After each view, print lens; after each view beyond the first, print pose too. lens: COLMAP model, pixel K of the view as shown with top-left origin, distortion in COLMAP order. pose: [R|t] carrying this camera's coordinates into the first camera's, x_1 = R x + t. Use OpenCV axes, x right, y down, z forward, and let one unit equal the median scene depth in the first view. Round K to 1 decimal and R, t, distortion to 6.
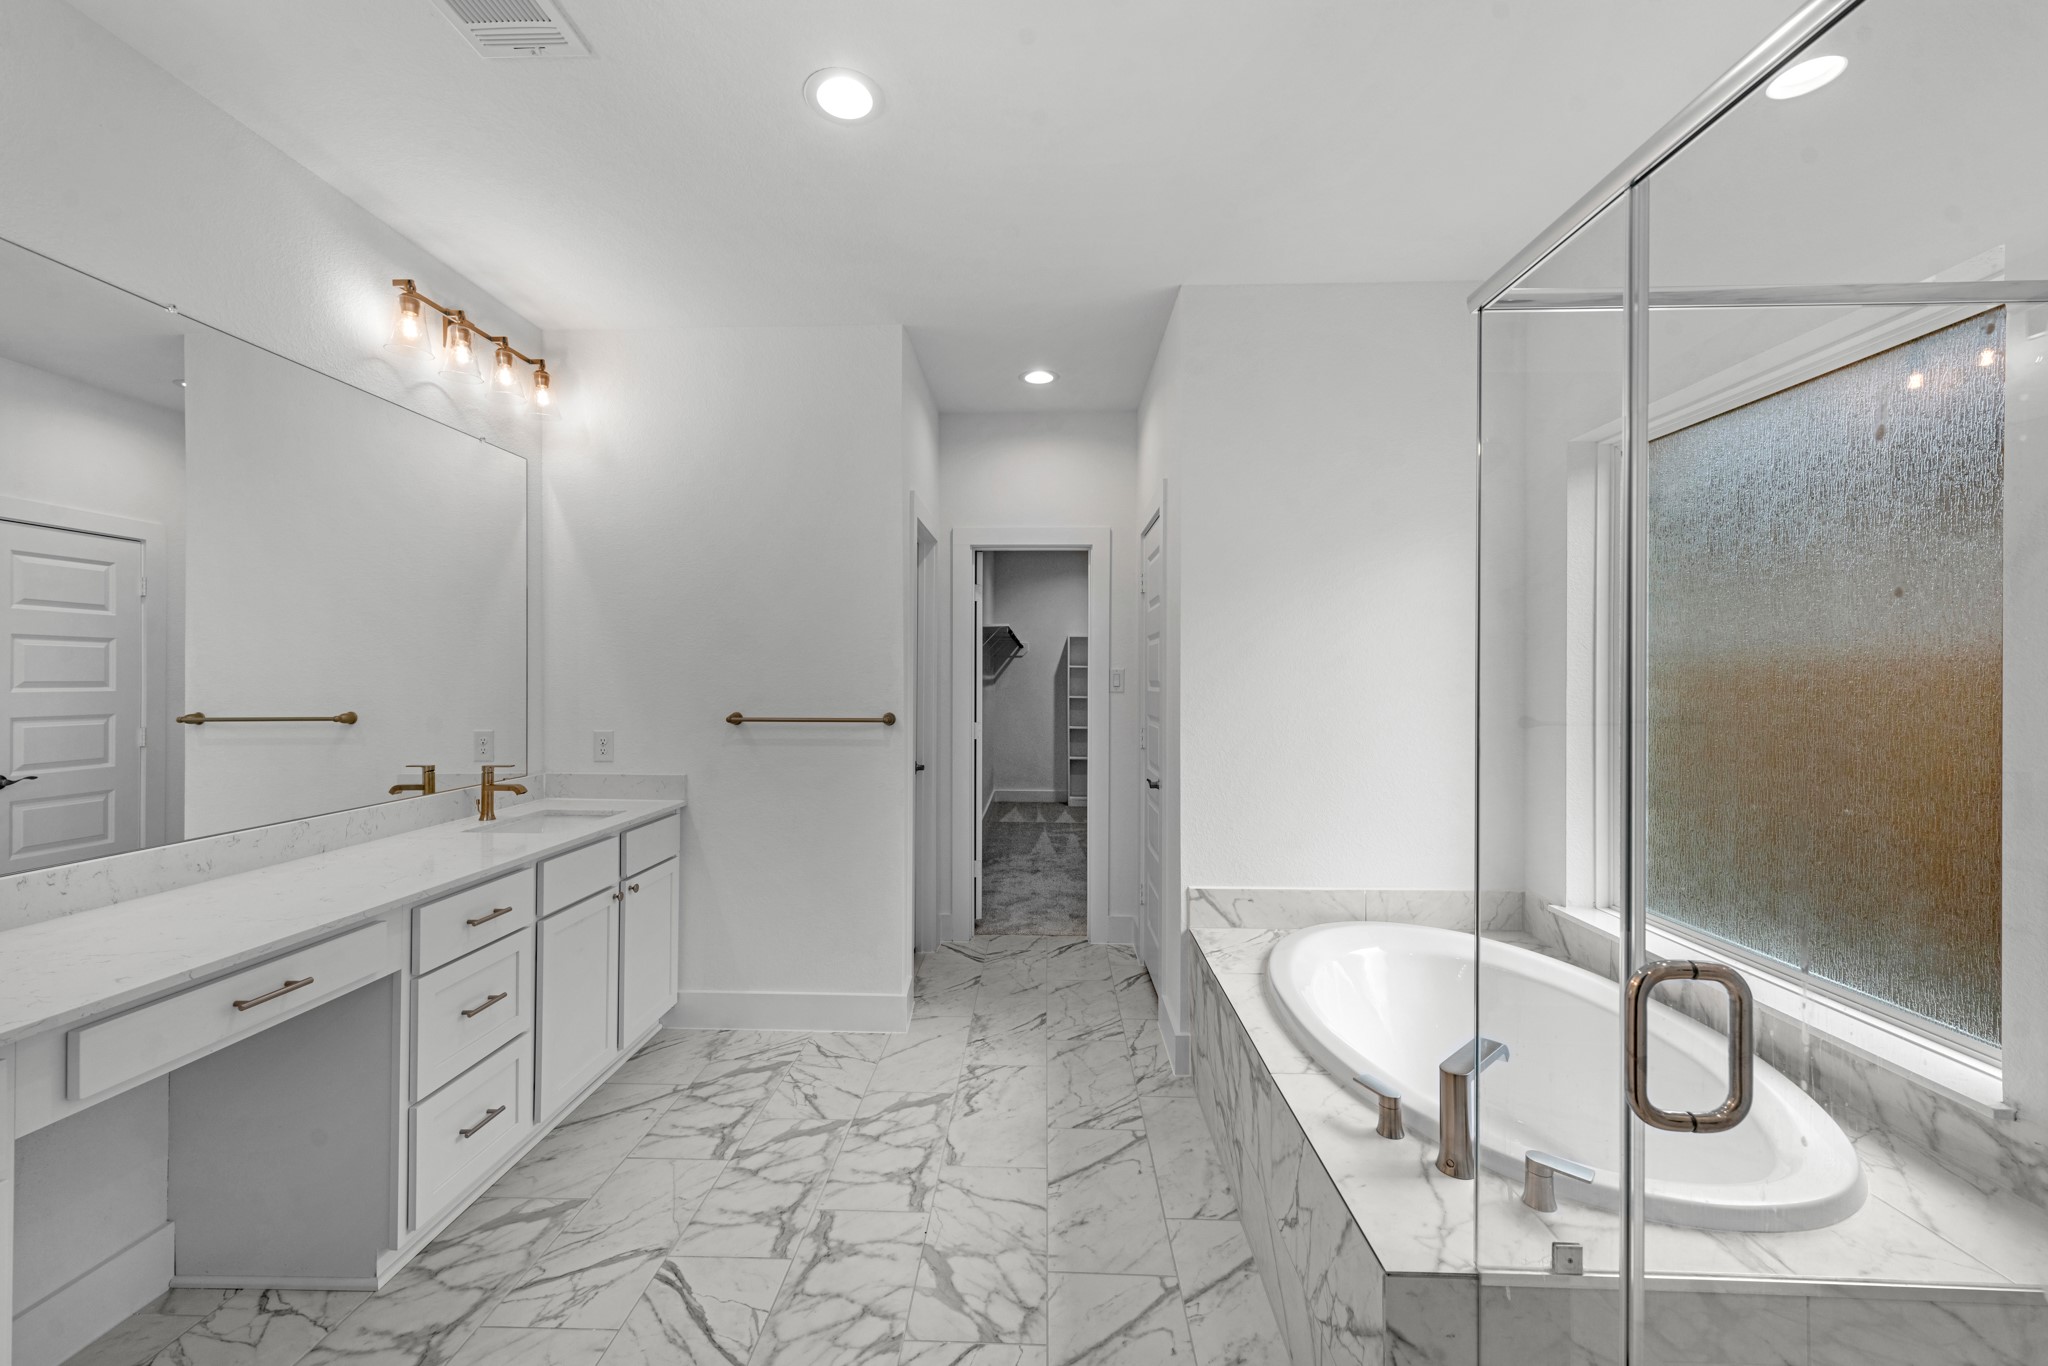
lens RADIAL K [[827.2, 0, 1027.6], [0, 827.2, 678.6], [0, 0, 1]] dist [0.007674, 0.000396]
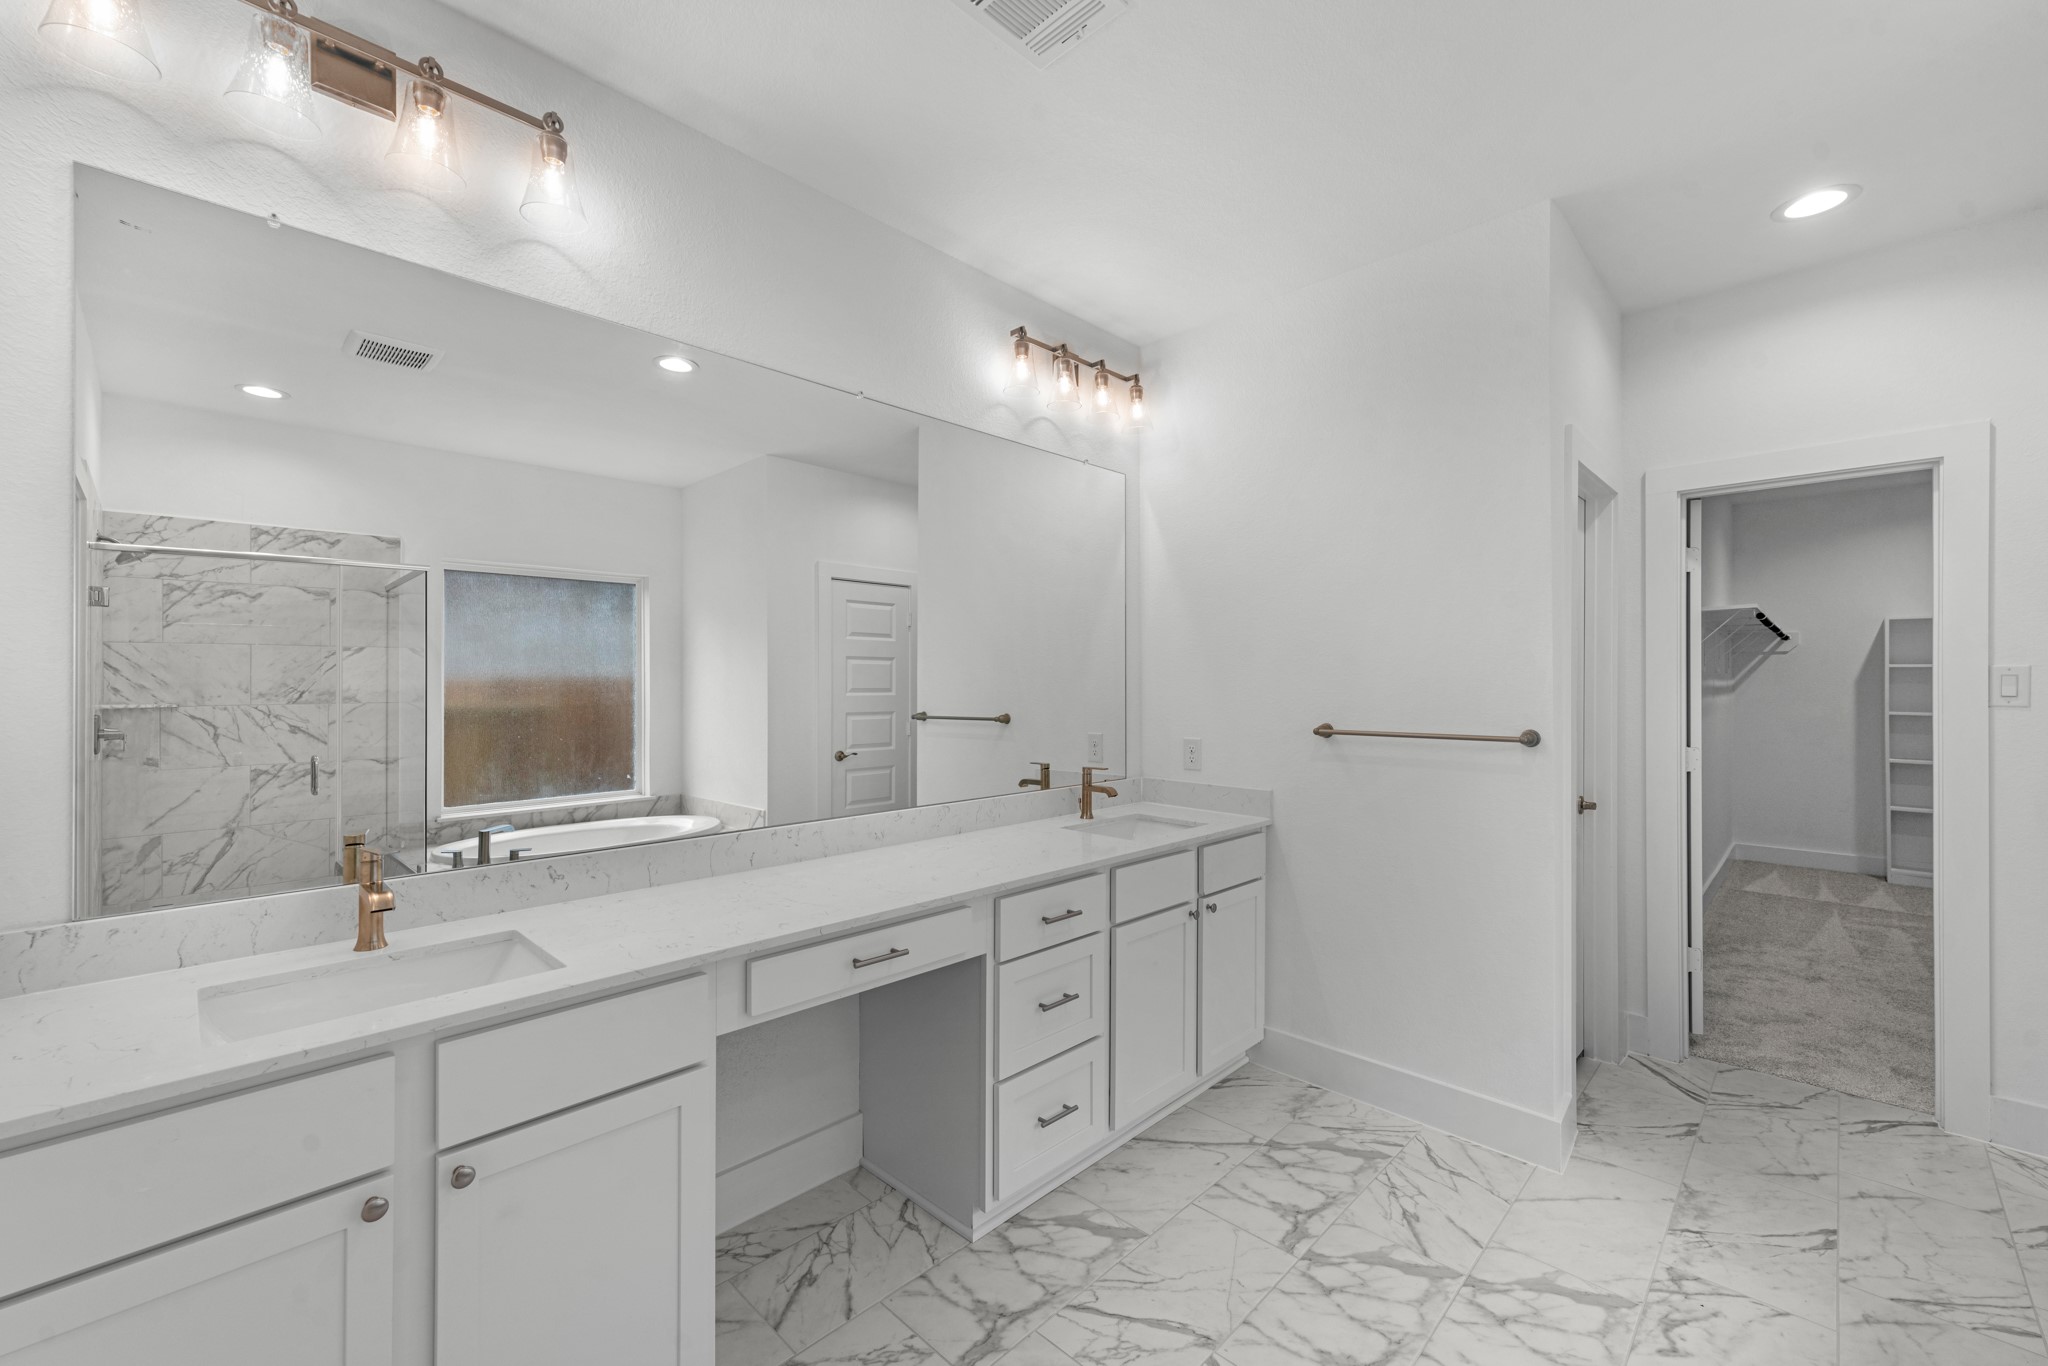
lens RADIAL K [[827.2, 0, 1017.8], [0, 827.2, 683.5], [0, 0, 1]] dist [0.007674, 0.000396]
pose [[0.726452, -0.004333, -0.687203, 0.011513], [0.001871, 0.999989, -0.004327, 0.002442], [0.687214, 0.001858, 0.726452, 0.168804]]
